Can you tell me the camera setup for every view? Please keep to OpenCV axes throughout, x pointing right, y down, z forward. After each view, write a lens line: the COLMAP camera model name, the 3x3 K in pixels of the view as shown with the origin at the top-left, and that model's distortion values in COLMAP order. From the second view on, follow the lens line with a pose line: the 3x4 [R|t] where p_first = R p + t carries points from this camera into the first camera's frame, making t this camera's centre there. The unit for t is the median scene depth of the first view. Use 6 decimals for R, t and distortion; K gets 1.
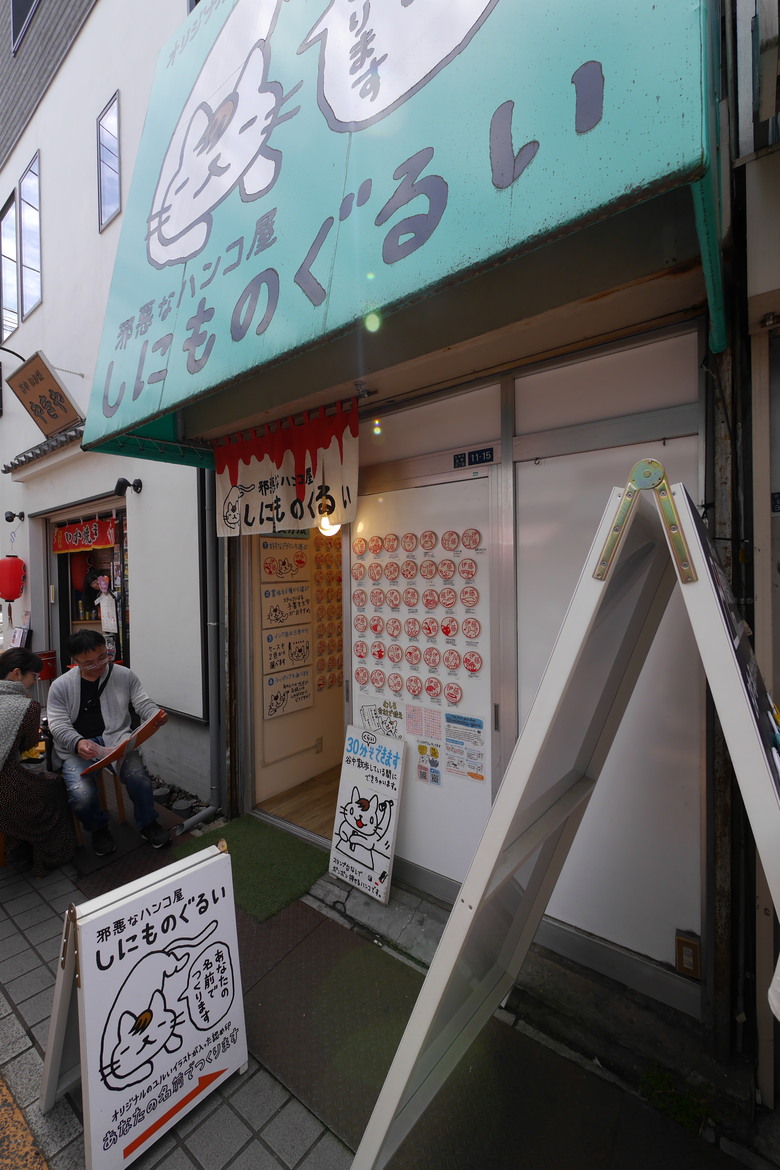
lens RADIAL K [[482.8, 0, 389.1], [0, 482.8, 589.2], [0, 0, 1]] dist [-0.009481, 0.002439]
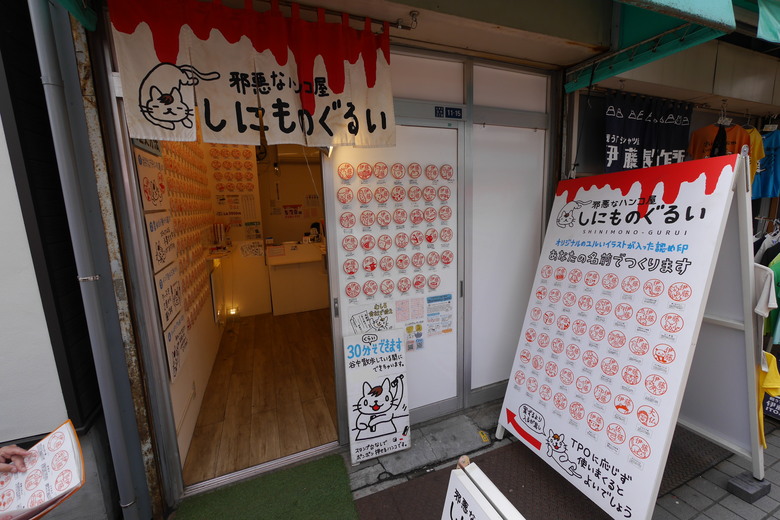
lens RADIAL K [[321.9, 0, 388.8], [0, 321.9, 258.8], [0, 0, 1]] dist [-0.009481, 0.002439]
pose [[0.508062, -0.149412, 0.848262, -0.680103], [0.041632, 0.987948, 0.149081, 0.000142], [-0.860314, -0.040428, 0.508159, 0.586157]]
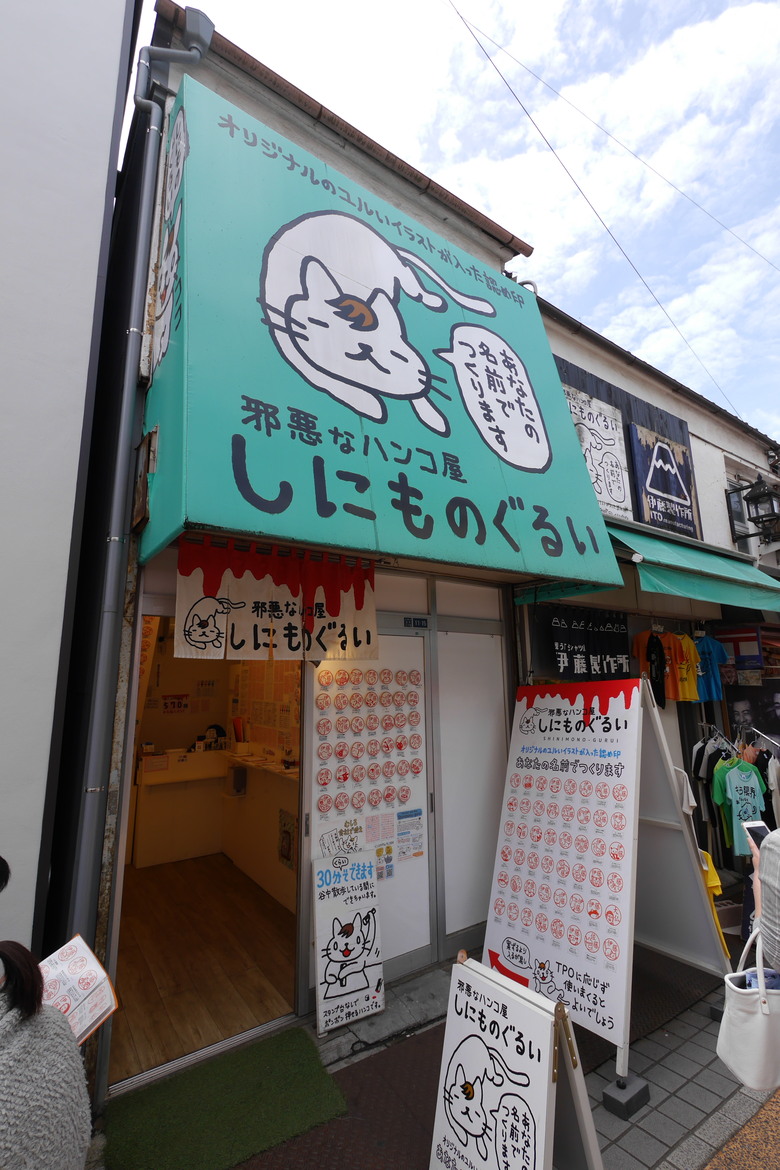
lens RADIAL K [[526.9, 0, 386.3], [0, 526.9, 586.2], [0, 0, 1]] dist [-0.000186, 0.000069]
pose [[0.301369, 0.176125, 0.937100, -1.243868], [0.022244, 0.981226, -0.191572, -0.064726], [-0.953248, 0.078579, 0.291794, 0.535868]]
